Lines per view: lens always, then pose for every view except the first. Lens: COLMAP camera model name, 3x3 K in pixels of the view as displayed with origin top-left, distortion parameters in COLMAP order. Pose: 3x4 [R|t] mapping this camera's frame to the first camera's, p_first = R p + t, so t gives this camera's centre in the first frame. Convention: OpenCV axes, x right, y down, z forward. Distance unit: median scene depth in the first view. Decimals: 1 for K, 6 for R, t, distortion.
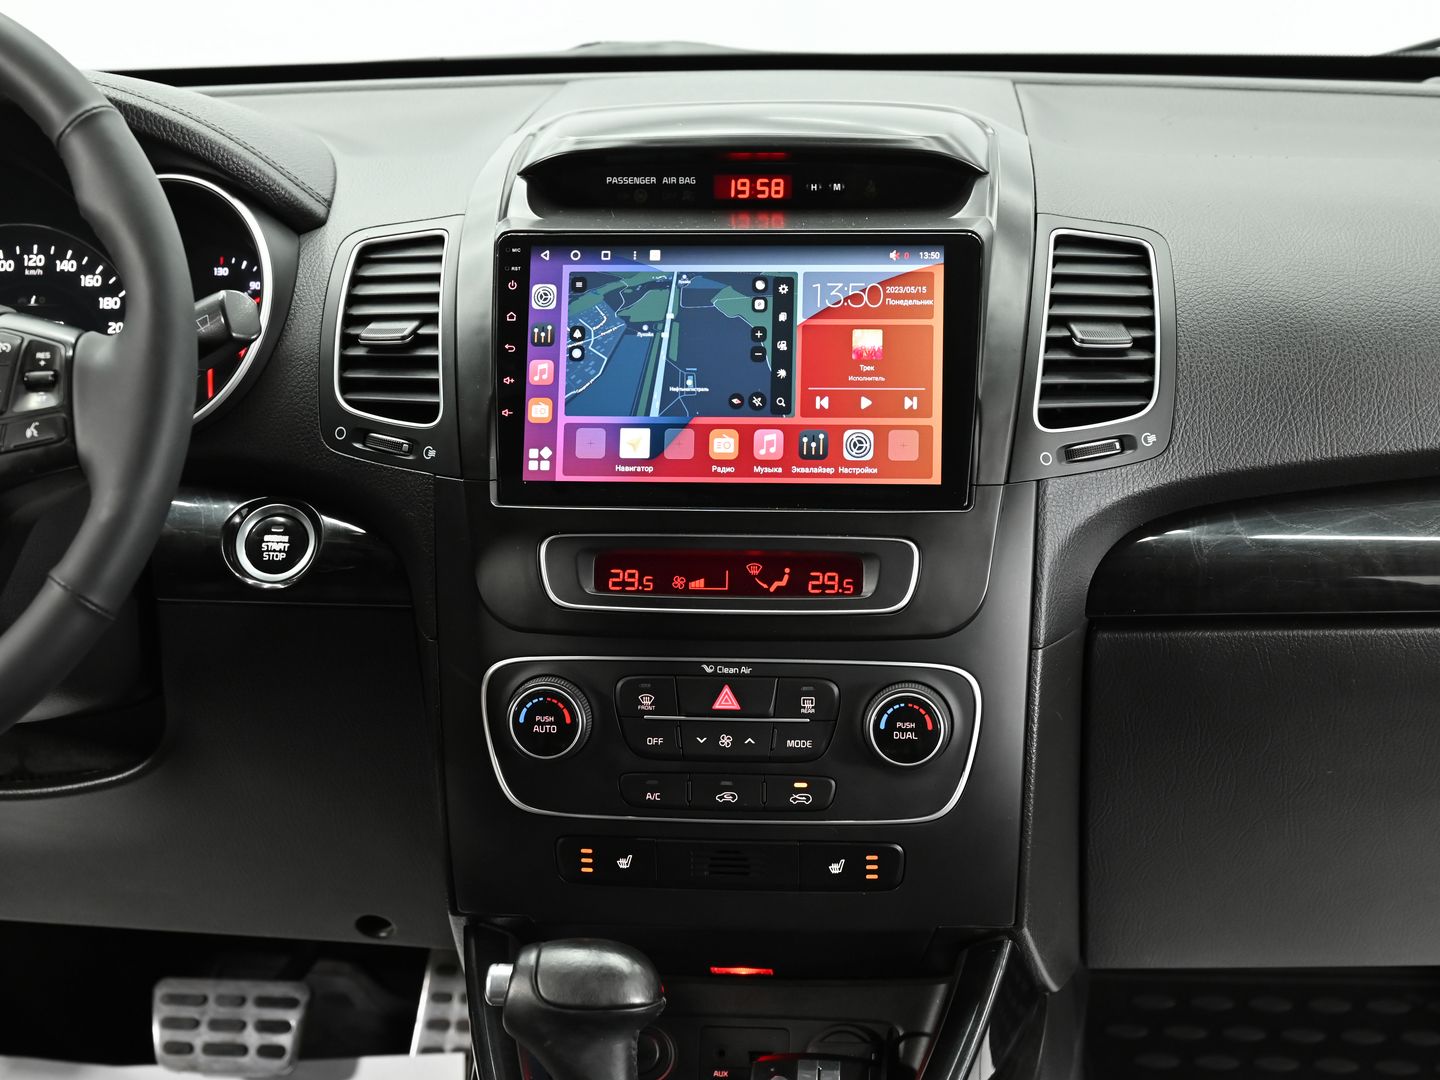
lens RADIAL K [[2436.4, 0, 720.0], [0, 2436.4, 540.0], [0, 0, 1]] dist [-0.041722, 0.155434]
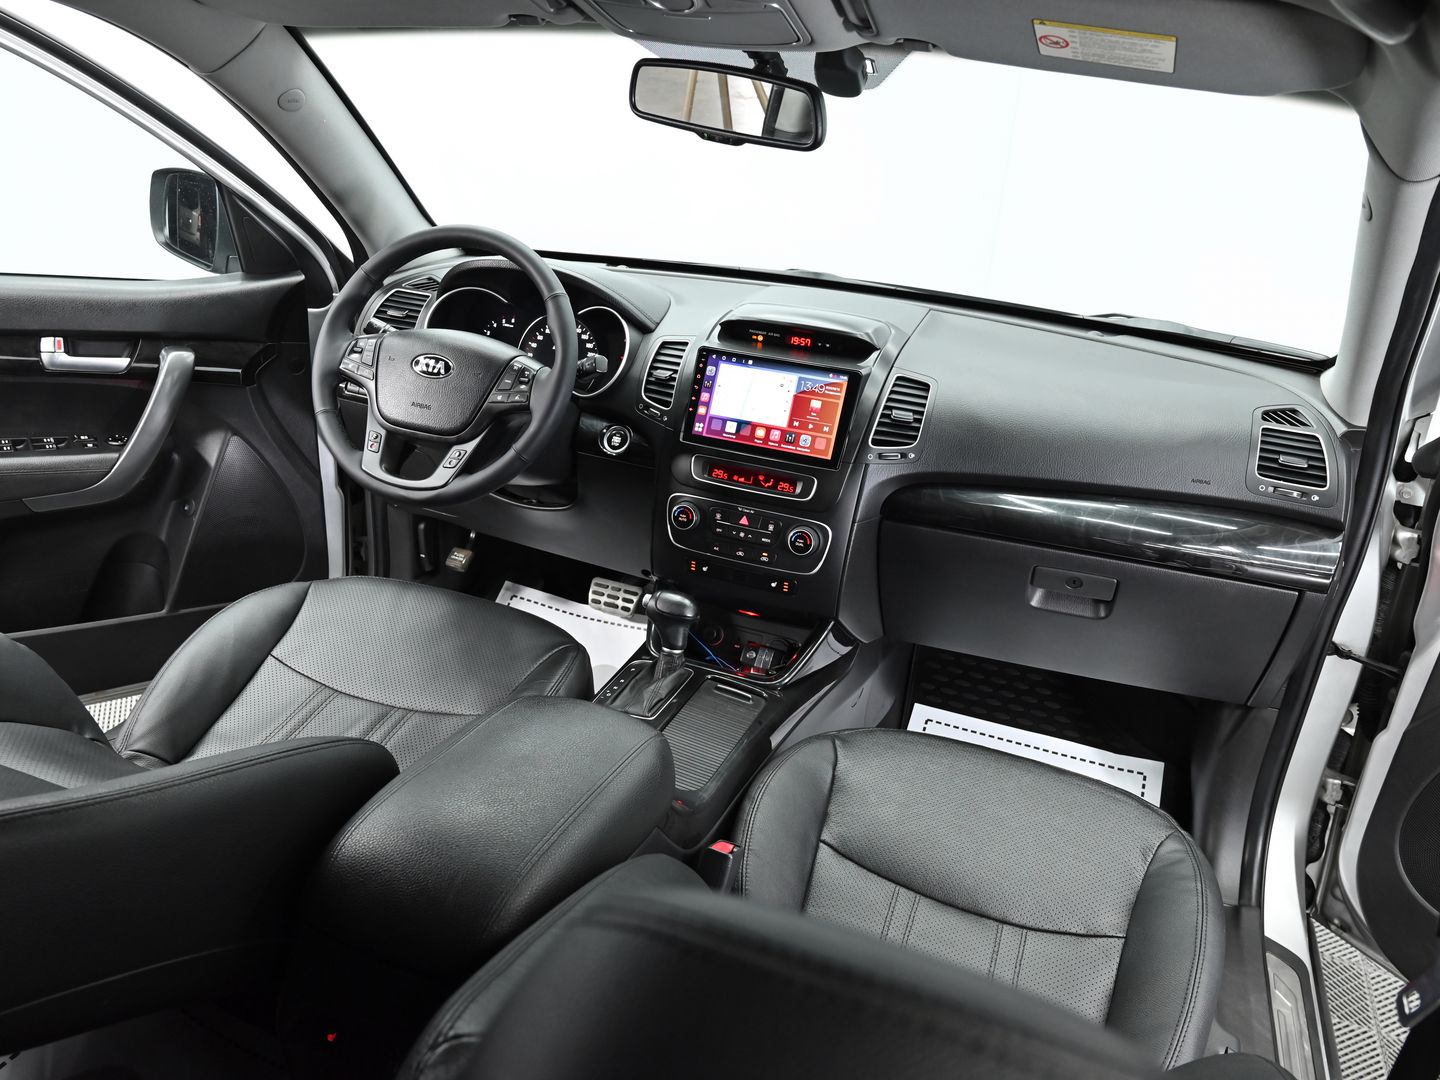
lens RADIAL K [[1002.4, 0, 720.0], [0, 1002.4, 540.0], [0, 0, 1]] dist [-0.135066, -0.000031]
pose [[0.961547, 0.182825, -0.204945, 0.216824], [-0.157207, 0.978279, 0.135119, -0.066282], [0.225196, -0.097704, 0.969402, -0.156796]]
